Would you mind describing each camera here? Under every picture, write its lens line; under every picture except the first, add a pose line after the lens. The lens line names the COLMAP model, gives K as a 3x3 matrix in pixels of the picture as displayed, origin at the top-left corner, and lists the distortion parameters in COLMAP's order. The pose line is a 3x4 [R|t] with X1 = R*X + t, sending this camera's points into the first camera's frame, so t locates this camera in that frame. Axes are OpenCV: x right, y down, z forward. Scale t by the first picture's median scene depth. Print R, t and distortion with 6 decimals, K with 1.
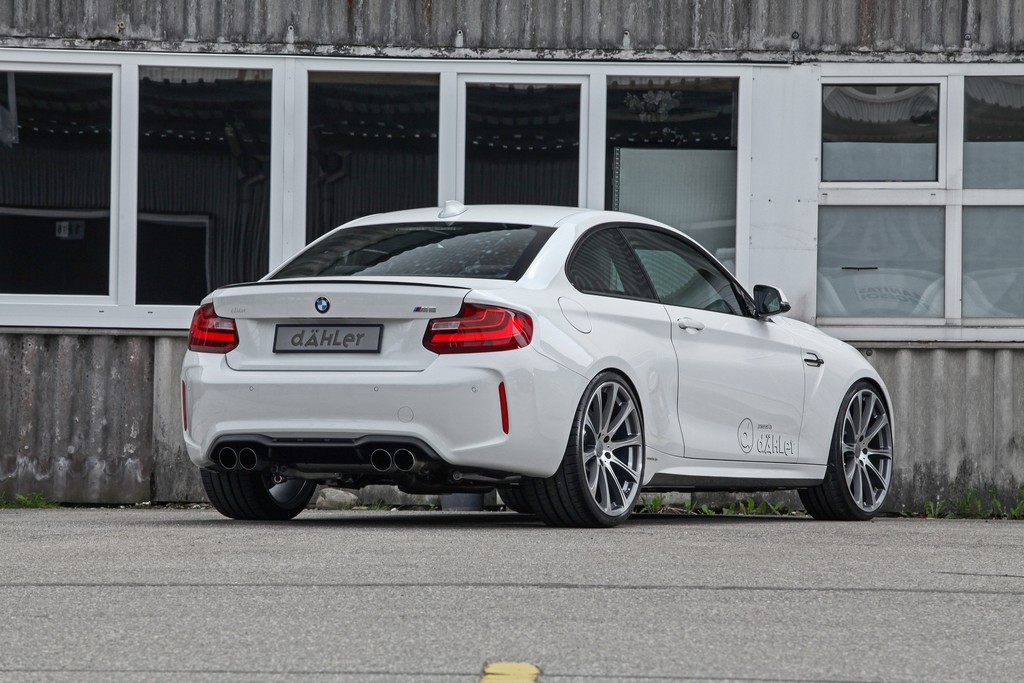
lens RADIAL K [[5585.4, 0, 512.0], [0, 5585.4, 341.5], [0, 0, 1]] dist [1.440370, 22.576323]
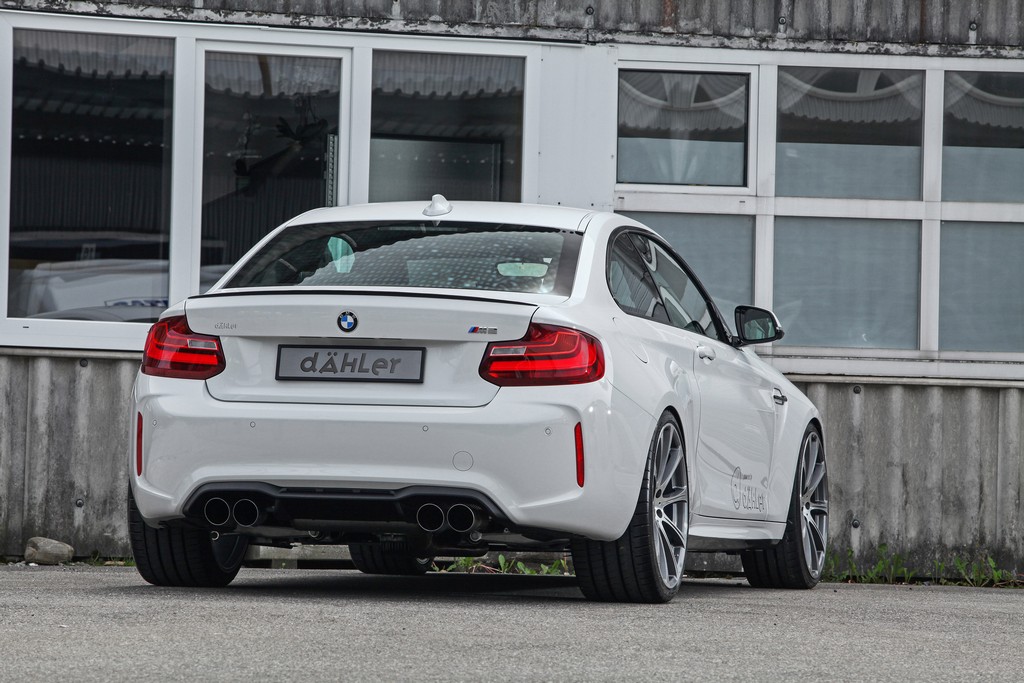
lens RADIAL K [[5585.4, 0, 512.0], [0, 5585.4, 341.5], [0, 0, 1]] dist [1.440370, 22.576323]
pose [[0.971899, 0.020639, 0.234490, -0.159664], [-0.020503, 0.999785, -0.003018, -0.001422], [-0.234502, -0.001875, 0.972114, 0.175681]]
